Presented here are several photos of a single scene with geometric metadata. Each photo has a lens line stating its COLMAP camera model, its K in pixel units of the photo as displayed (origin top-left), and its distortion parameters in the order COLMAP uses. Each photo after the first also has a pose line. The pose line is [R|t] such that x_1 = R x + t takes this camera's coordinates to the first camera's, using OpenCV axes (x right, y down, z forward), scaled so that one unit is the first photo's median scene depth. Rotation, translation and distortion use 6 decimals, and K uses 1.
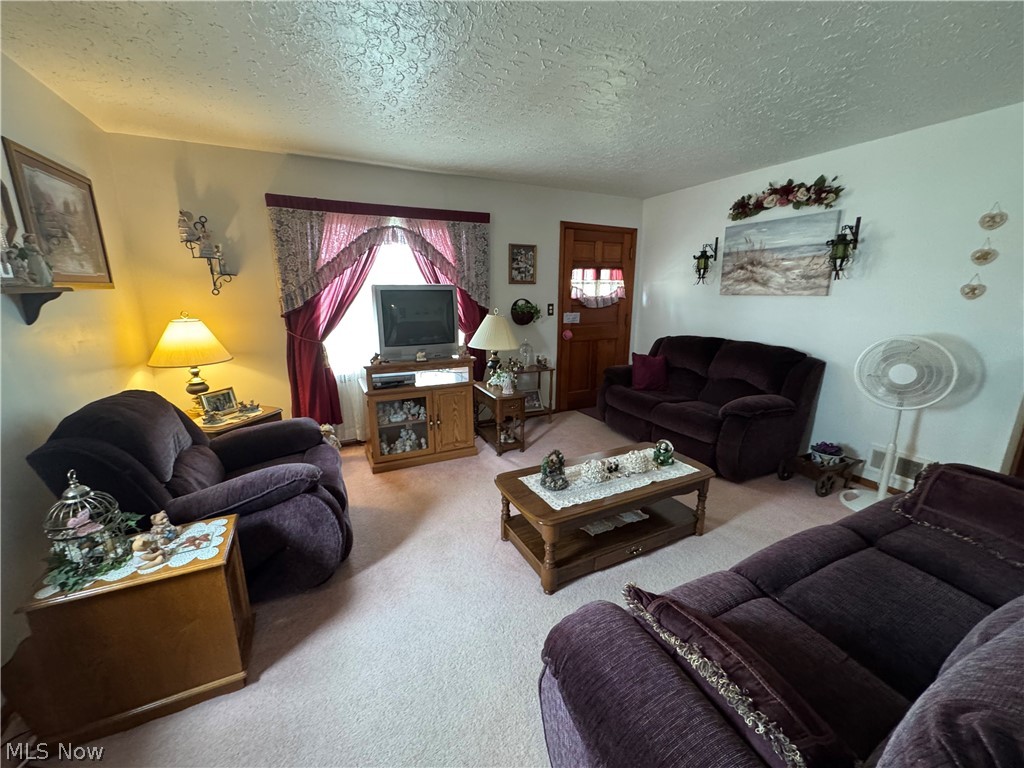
lens RADIAL K [[404.8, 0, 515.2], [0, 404.8, 380.7], [0, 0, 1]] dist [-0.005406, -0.000218]
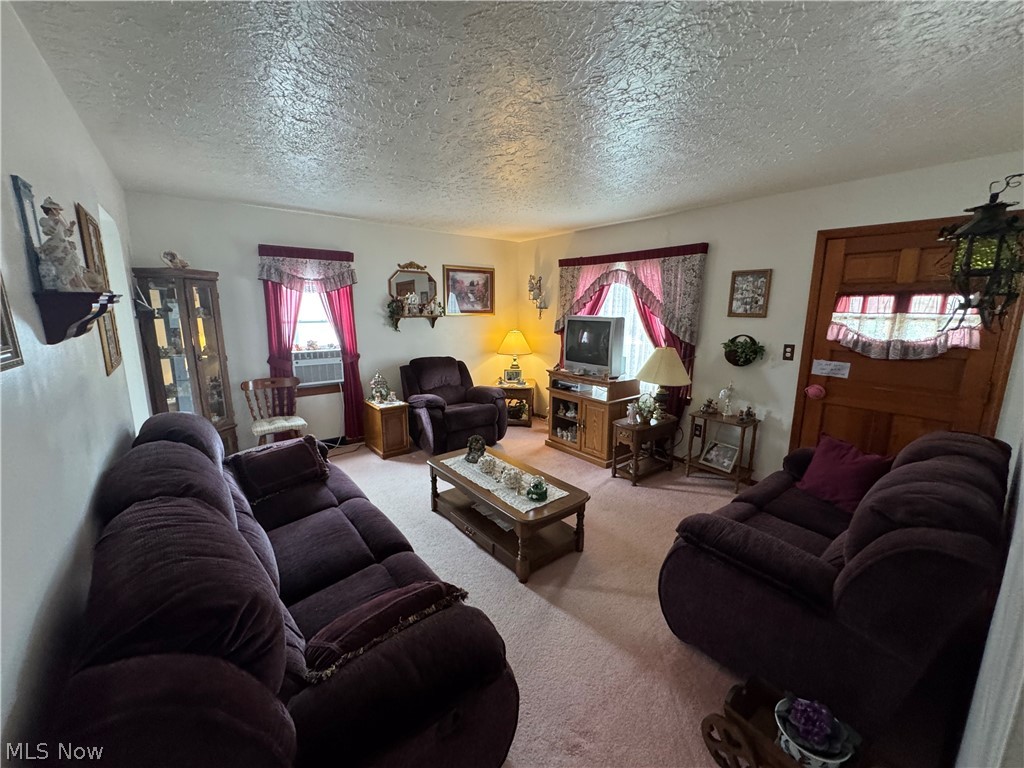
lens RADIAL K [[404.8, 0, 517.3], [0, 404.8, 378.4], [0, 0, 1]] dist [-0.005406, -0.000218]
pose [[0.221453, 0.171263, -0.960014, 0.861378], [-0.224527, 0.966963, 0.120710, -0.133057], [0.948971, 0.188818, 0.252590, 0.436601]]
